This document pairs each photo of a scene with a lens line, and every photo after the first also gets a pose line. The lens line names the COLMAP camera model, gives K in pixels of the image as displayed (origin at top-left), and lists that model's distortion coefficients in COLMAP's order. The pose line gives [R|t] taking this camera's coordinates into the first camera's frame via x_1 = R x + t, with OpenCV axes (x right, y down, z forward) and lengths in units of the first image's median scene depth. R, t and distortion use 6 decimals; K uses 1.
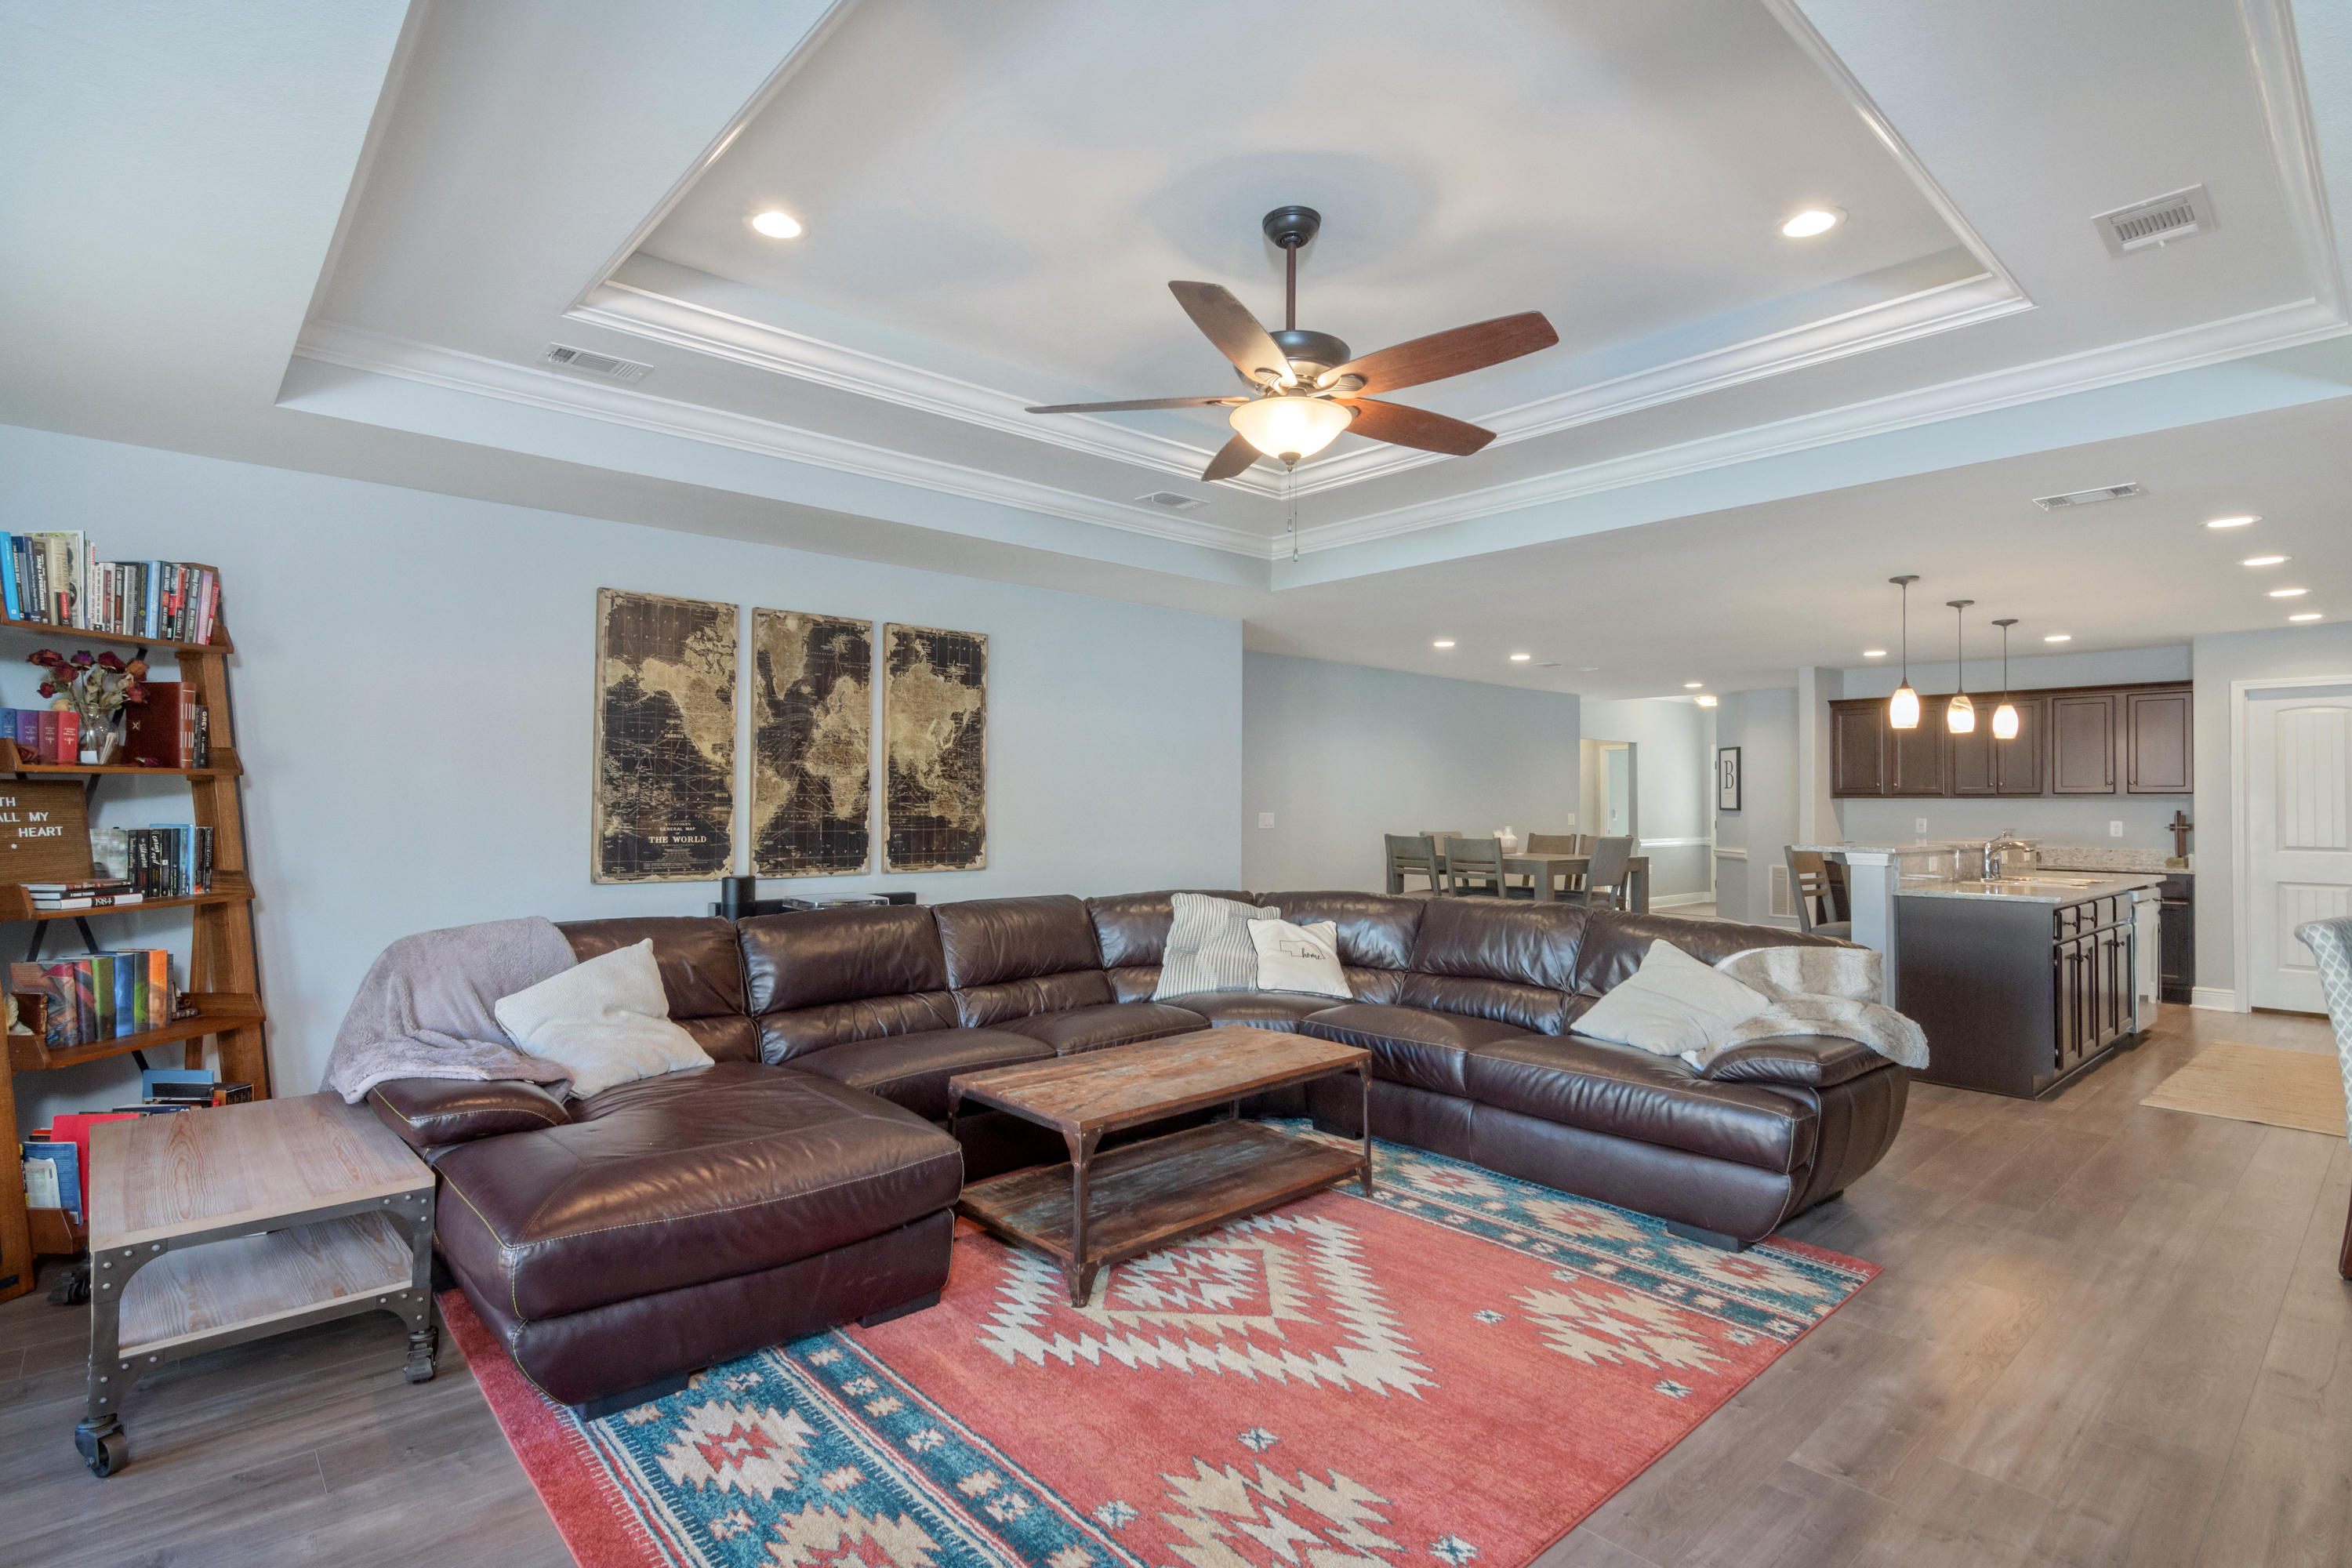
lens RADIAL K [[1142.6, 0, 1207.2], [0, 1142.6, 785.5], [0, 0, 1]] dist [0.014587, 0.000173]
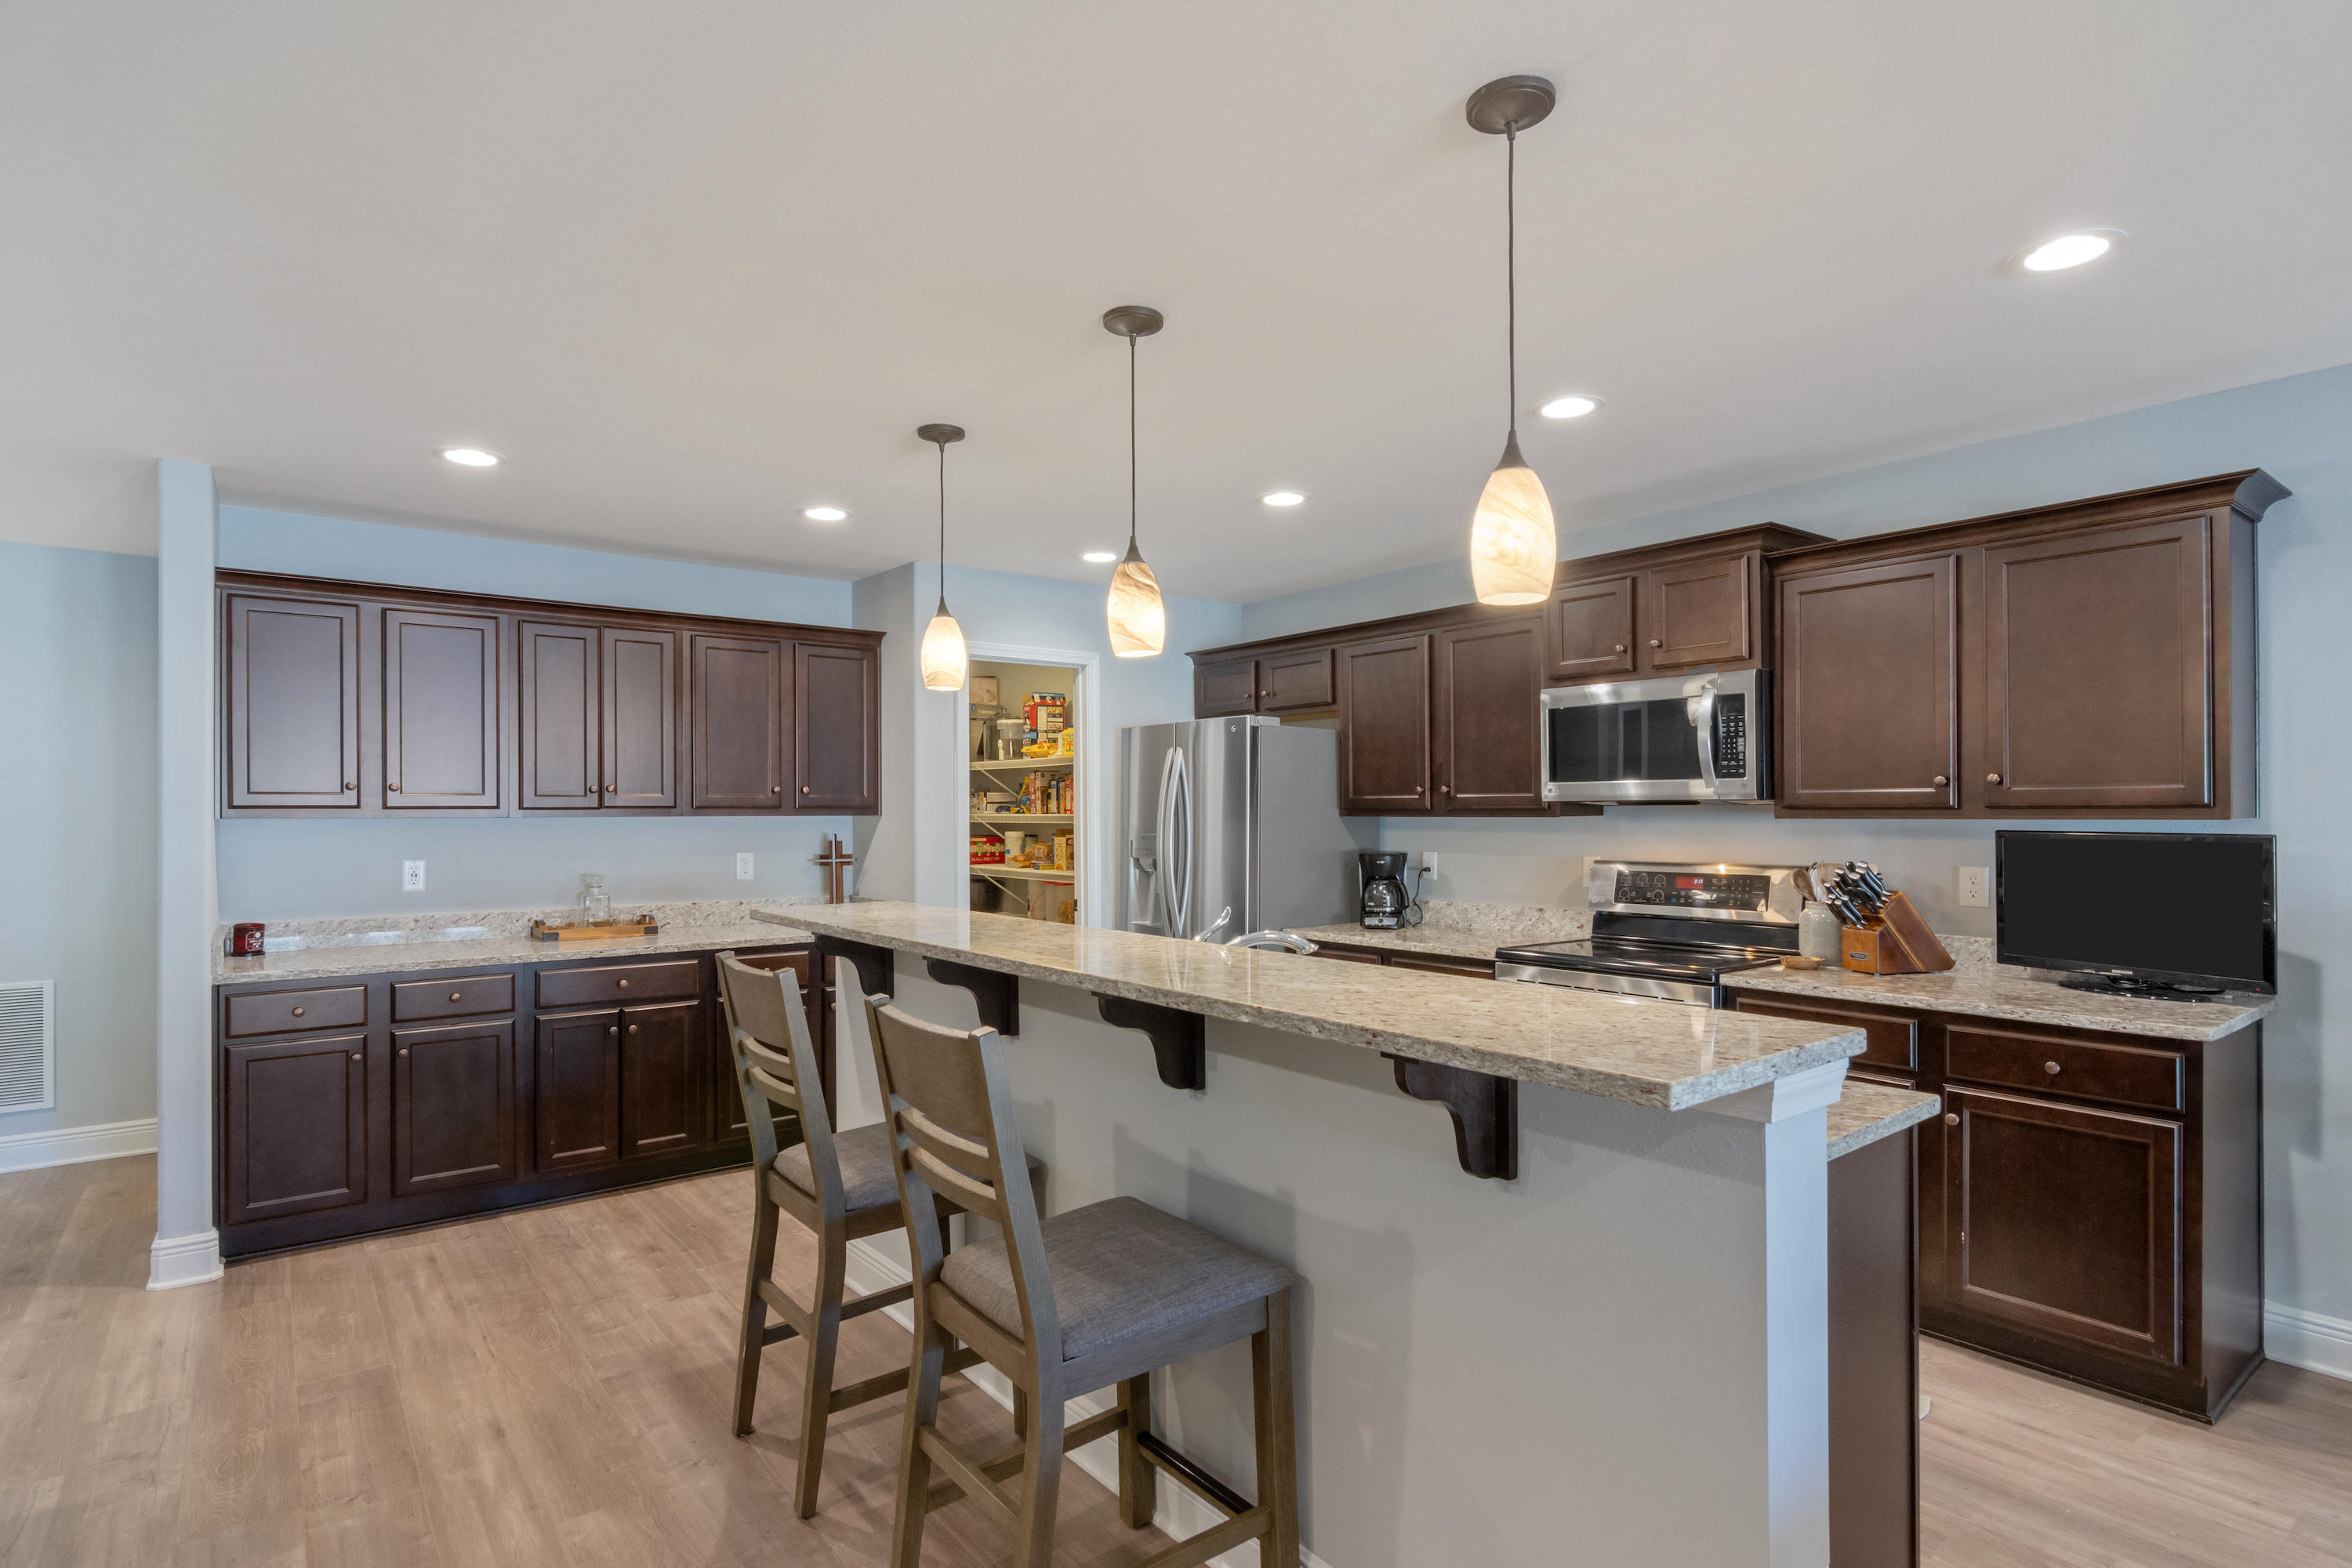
lens RADIAL K [[1193.3, 0, 1176.0], [0, 1193.3, 784.0], [0, 0, 1]] dist [0.013106, -0.000072]
pose [[0.087850, 0.017249, 0.995984, 0.330886], [-0.014658, 0.999764, -0.016022, 0.003596], [-0.996026, -0.013191, 0.088082, 1.206931]]
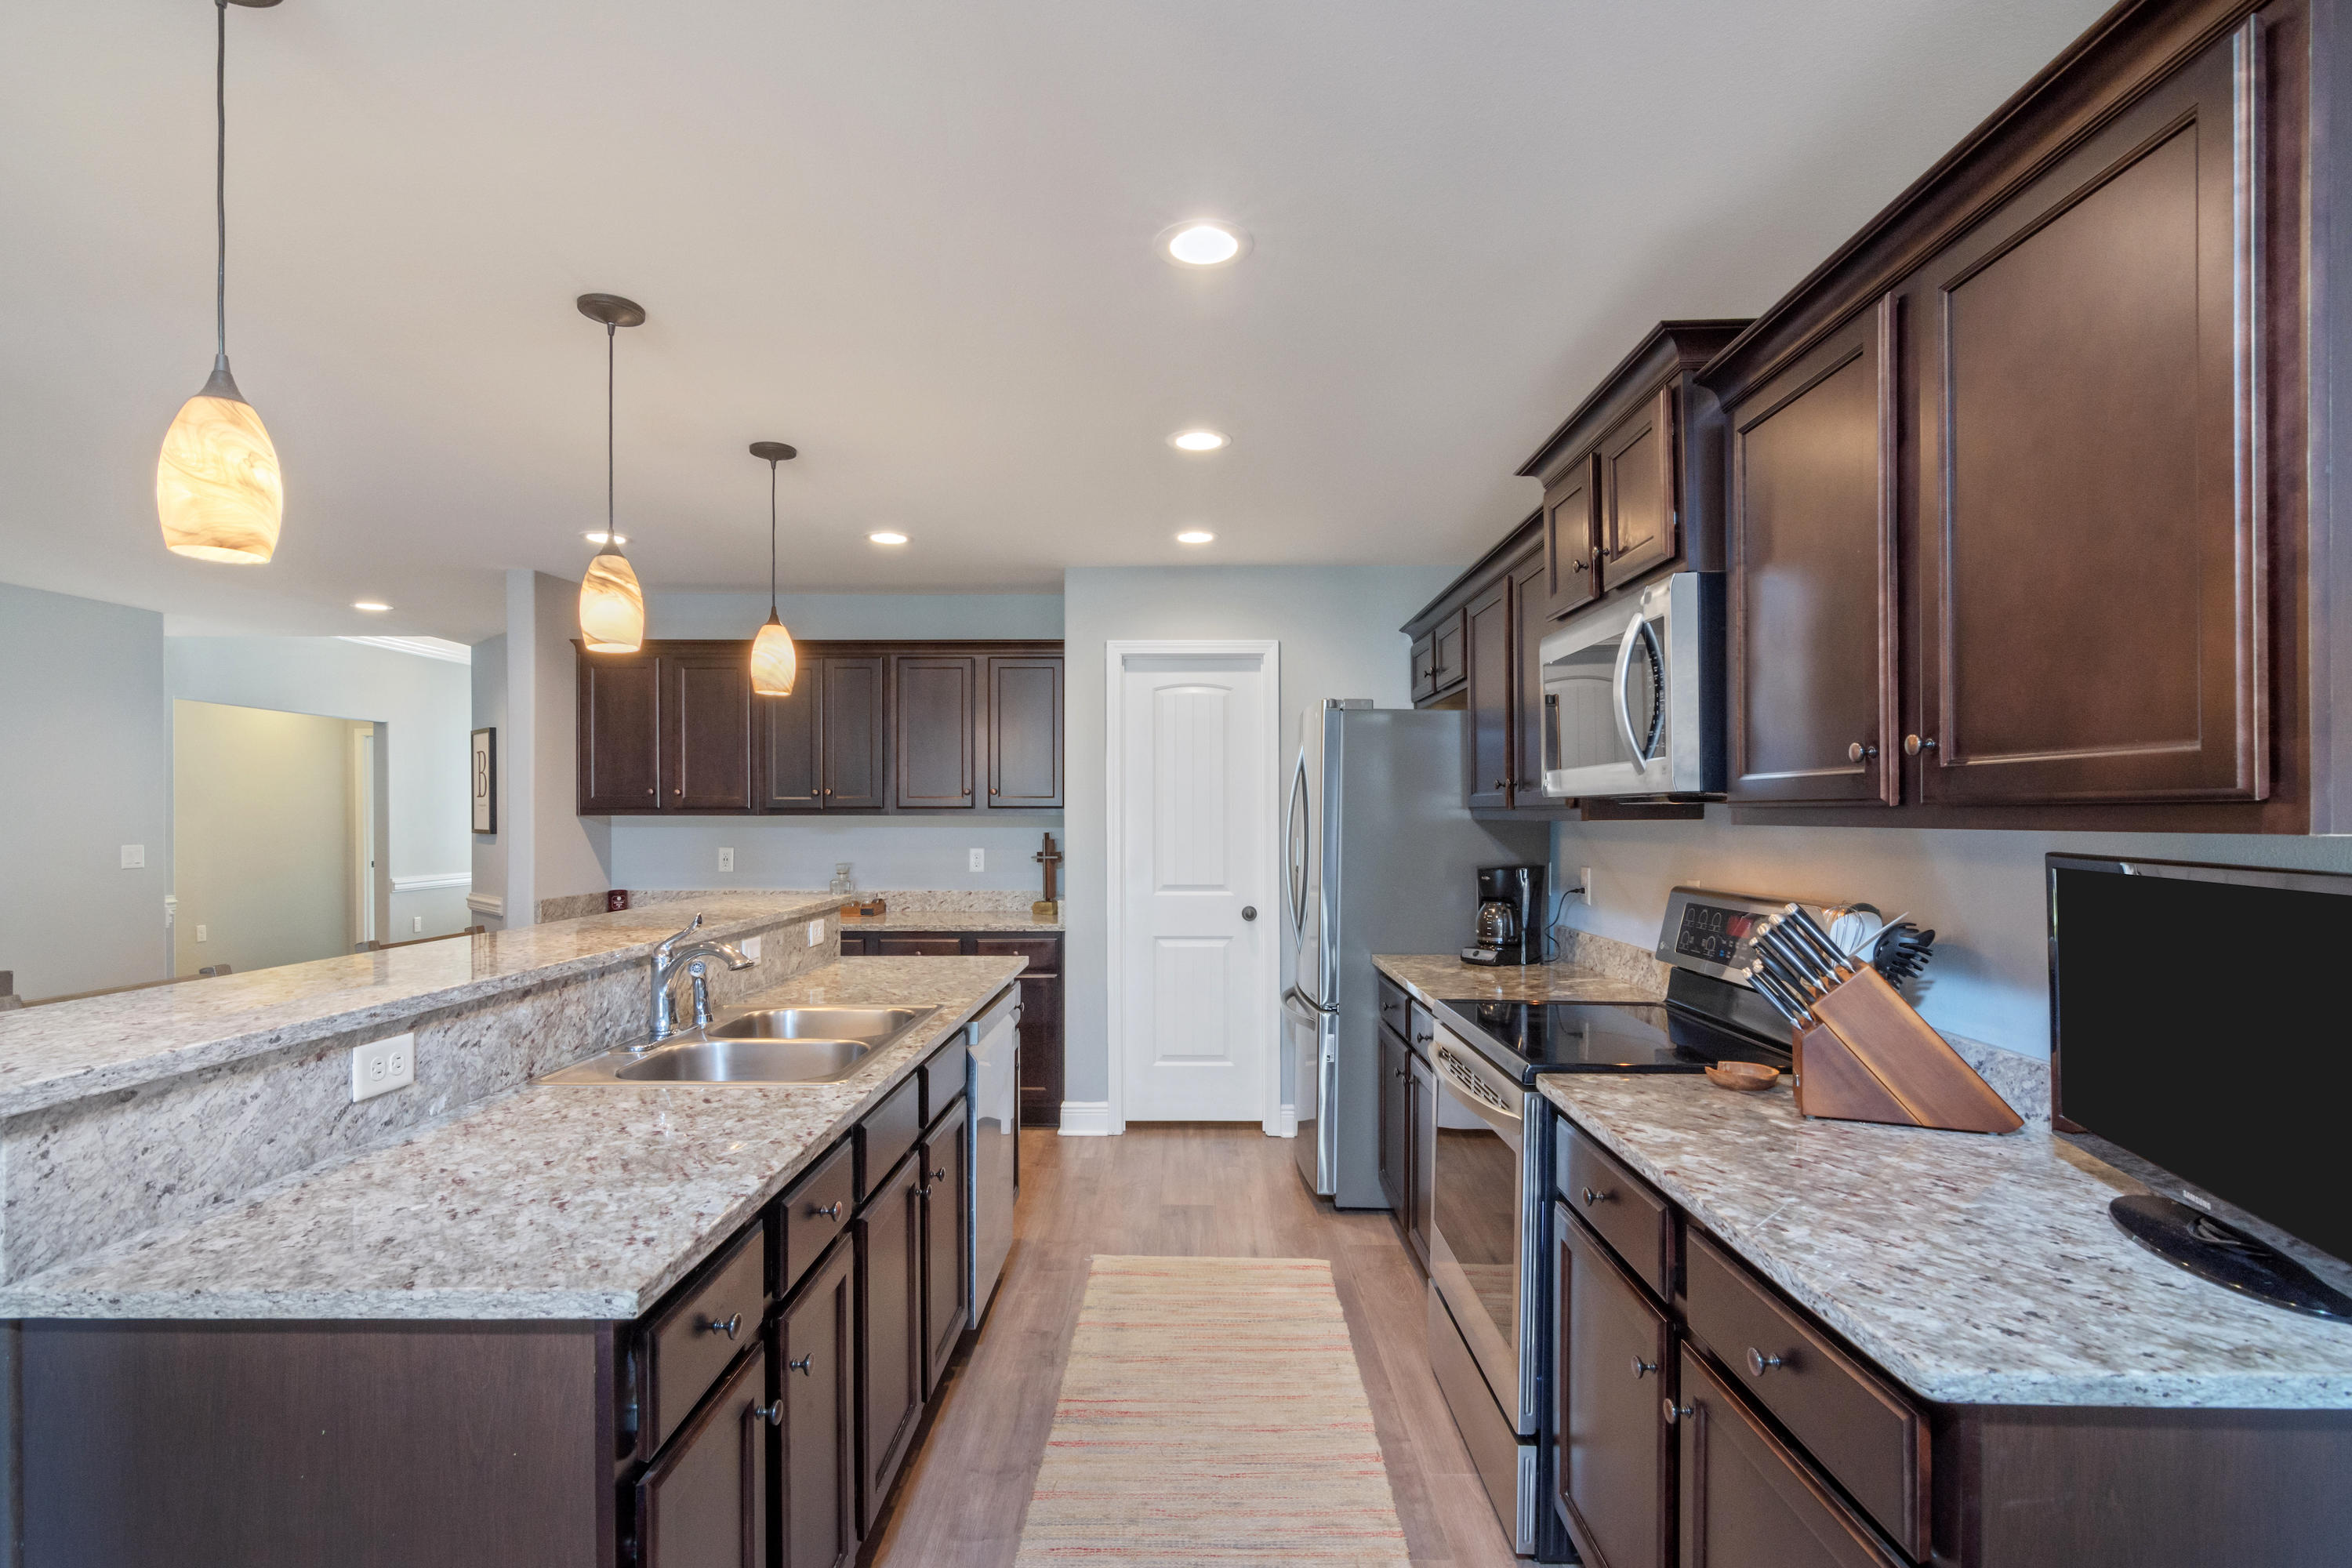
lens RADIAL K [[1123.9, 0, 1155.9], [0, 1123.9, 805.8], [0, 0, 1]] dist [0.002869, 0.000761]
pose [[0.698731, -0.001733, 0.715382, 0.655143], [-0.006771, 0.999936, 0.009036, -0.001321], [-0.715352, -0.011157, 0.698675, 0.780565]]
